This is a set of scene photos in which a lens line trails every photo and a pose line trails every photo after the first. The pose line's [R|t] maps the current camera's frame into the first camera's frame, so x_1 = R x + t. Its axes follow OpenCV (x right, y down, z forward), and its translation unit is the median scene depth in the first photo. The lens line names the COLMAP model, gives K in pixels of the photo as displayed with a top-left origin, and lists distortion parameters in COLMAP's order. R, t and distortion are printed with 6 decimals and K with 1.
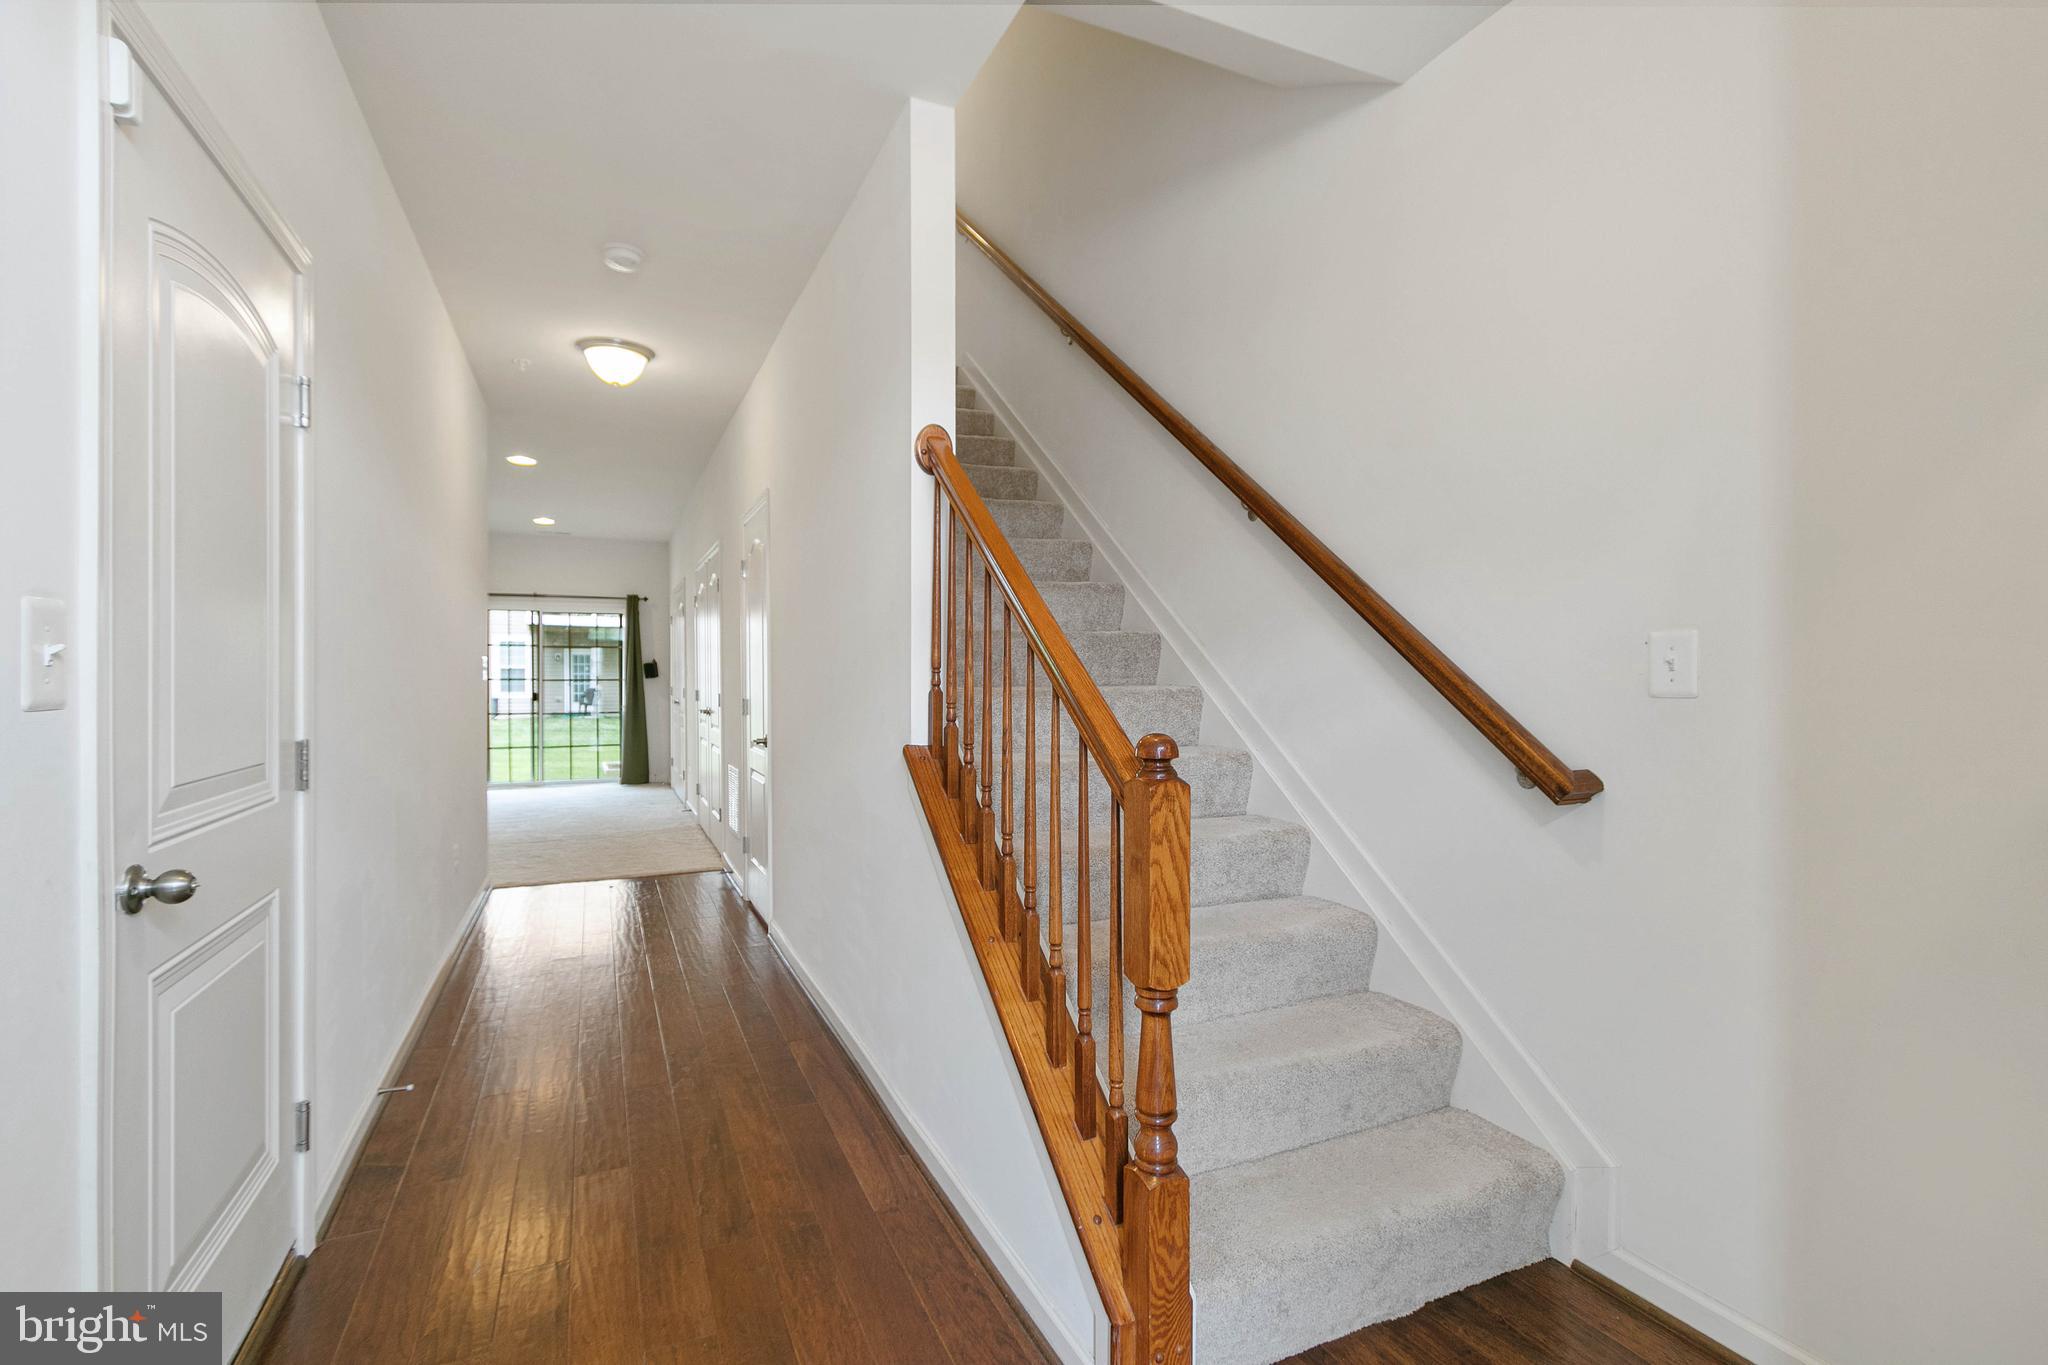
lens RADIAL K [[933.0, 0, 1016.9], [0, 933.0, 679.0], [0, 0, 1]] dist [0.002740, -0.001071]
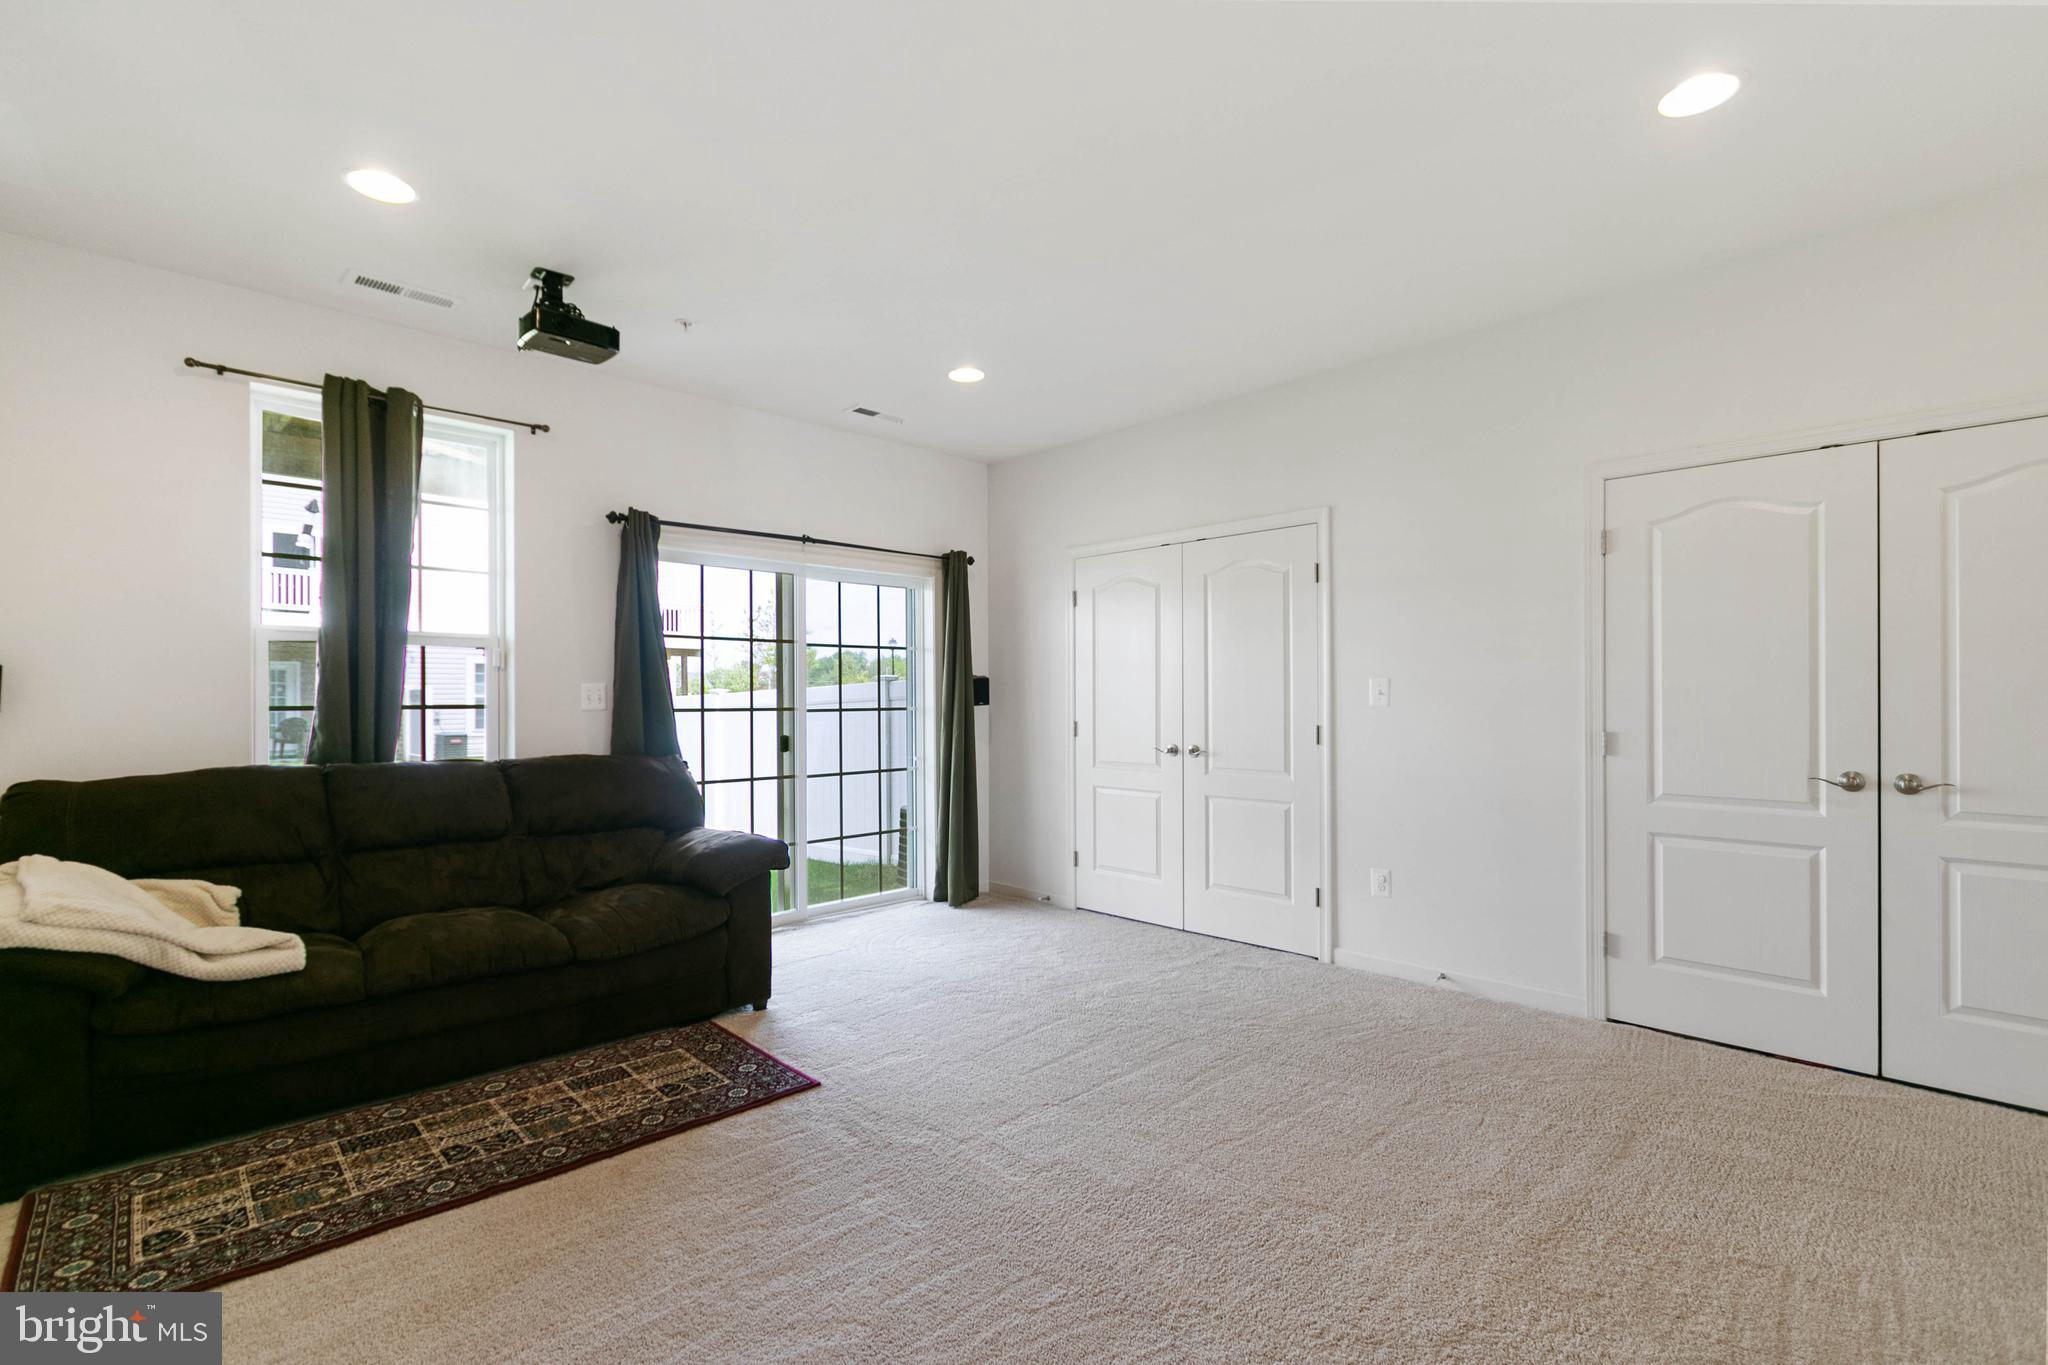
lens RADIAL K [[932.4, 0, 1007.3], [0, 932.4, 691.9], [0, 0, 1]] dist [0.000841, -0.000368]
pose [[0.940528, 0.012421, 0.339489, -0.564262], [-0.009070, 0.999893, -0.011455, -0.003704], [-0.339595, 0.007695, 0.940540, 0.483832]]
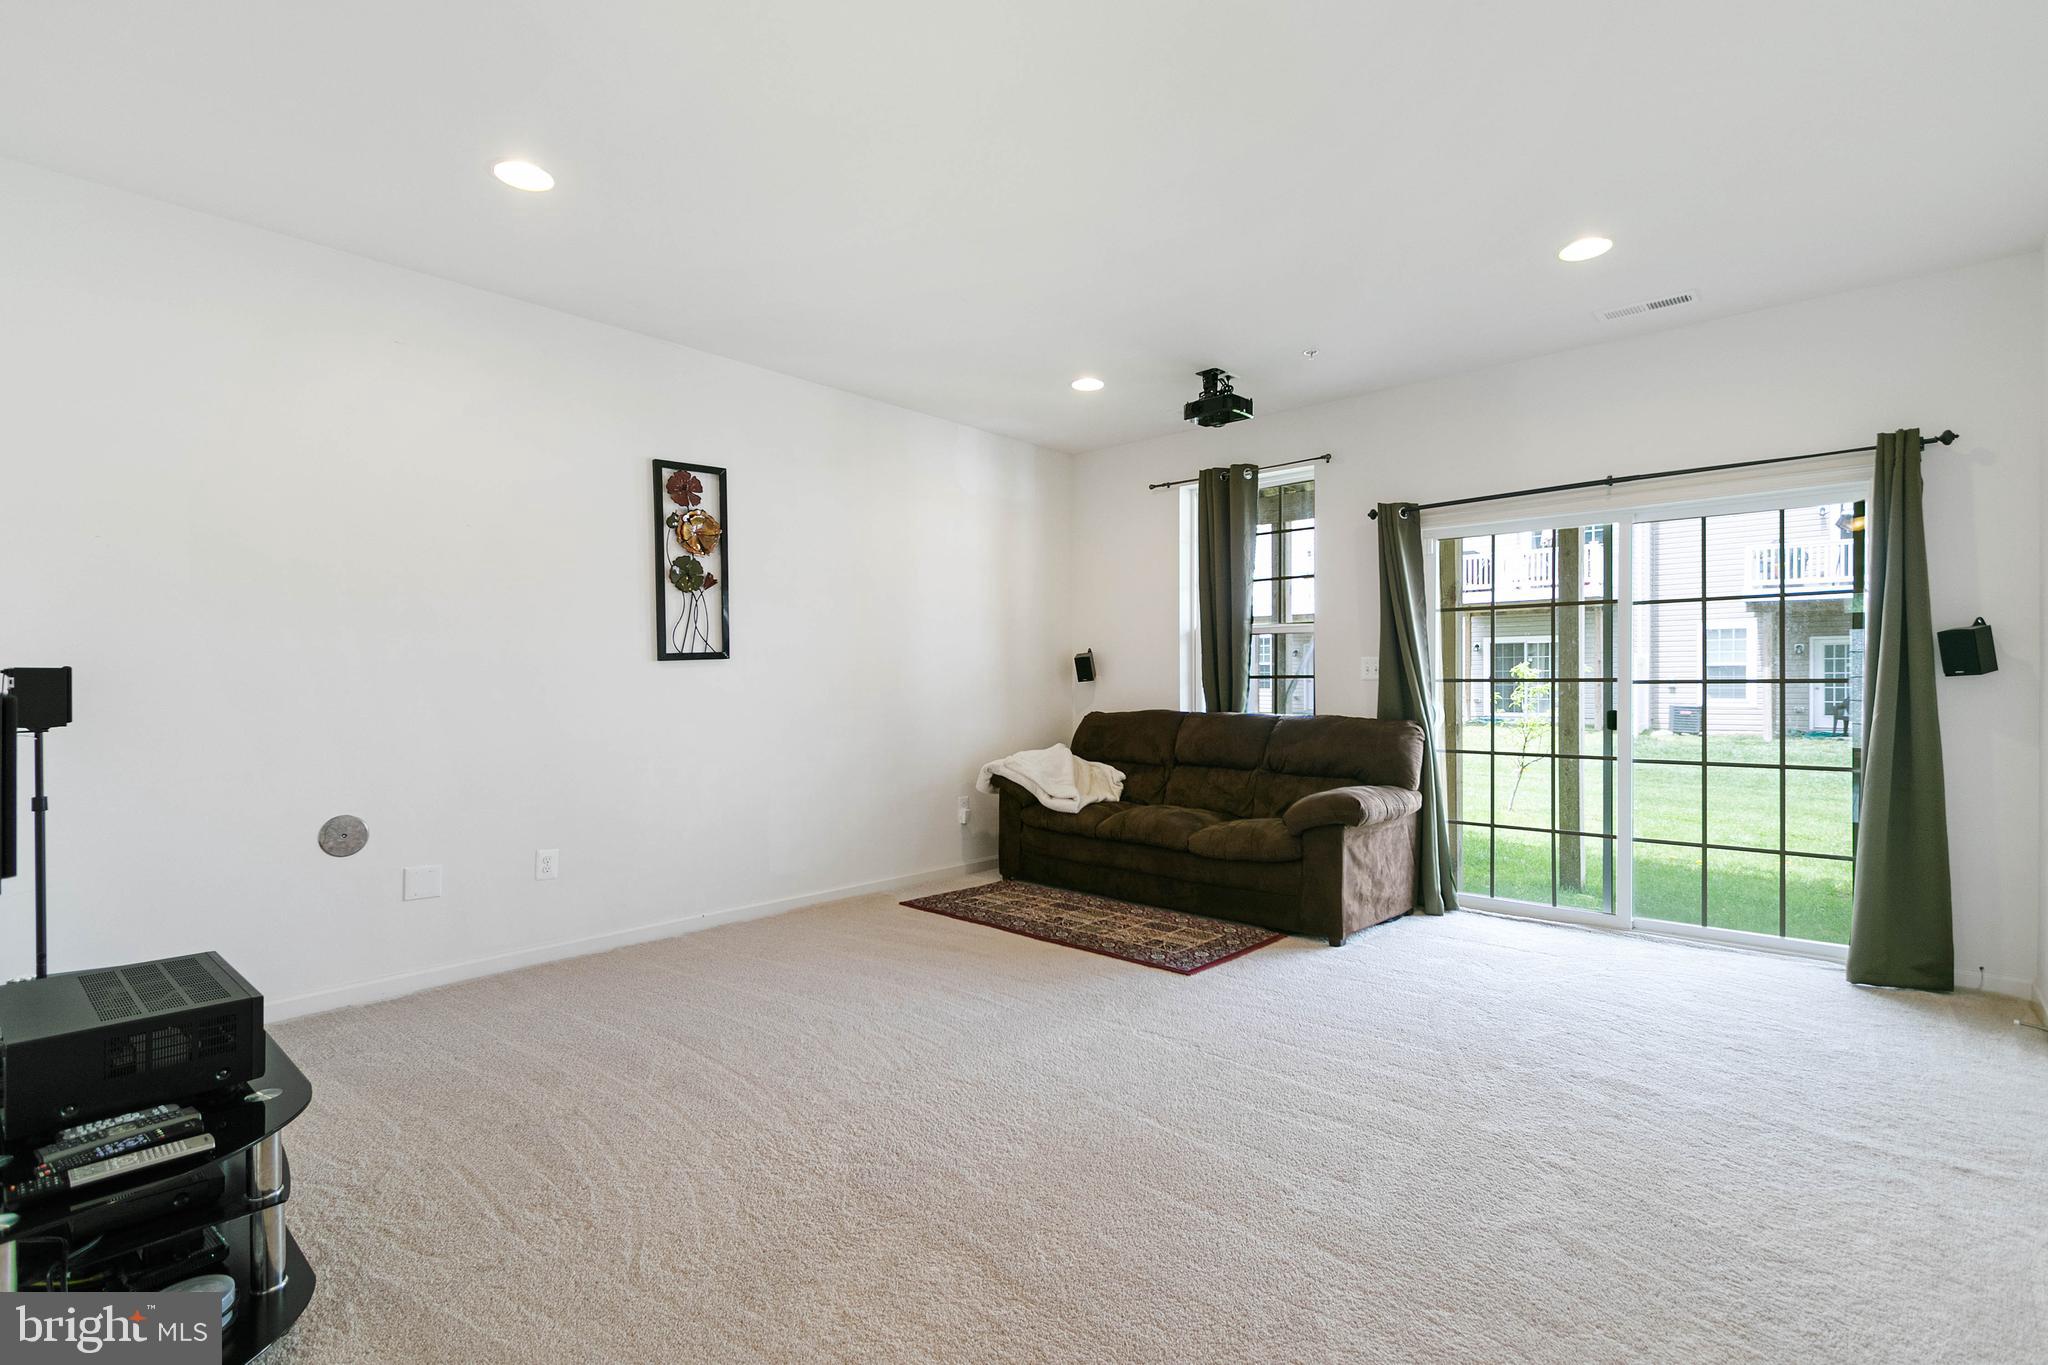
lens RADIAL K [[933.0, 0, 1016.9], [0, 933.0, 679.0], [0, 0, 1]] dist [0.002740, -0.001071]
pose [[0.397388, 0.008211, -0.917614, -0.225457], [-0.002484, 0.999966, 0.007872, -0.002388], [0.917647, -0.000849, 0.397395, 0.568591]]
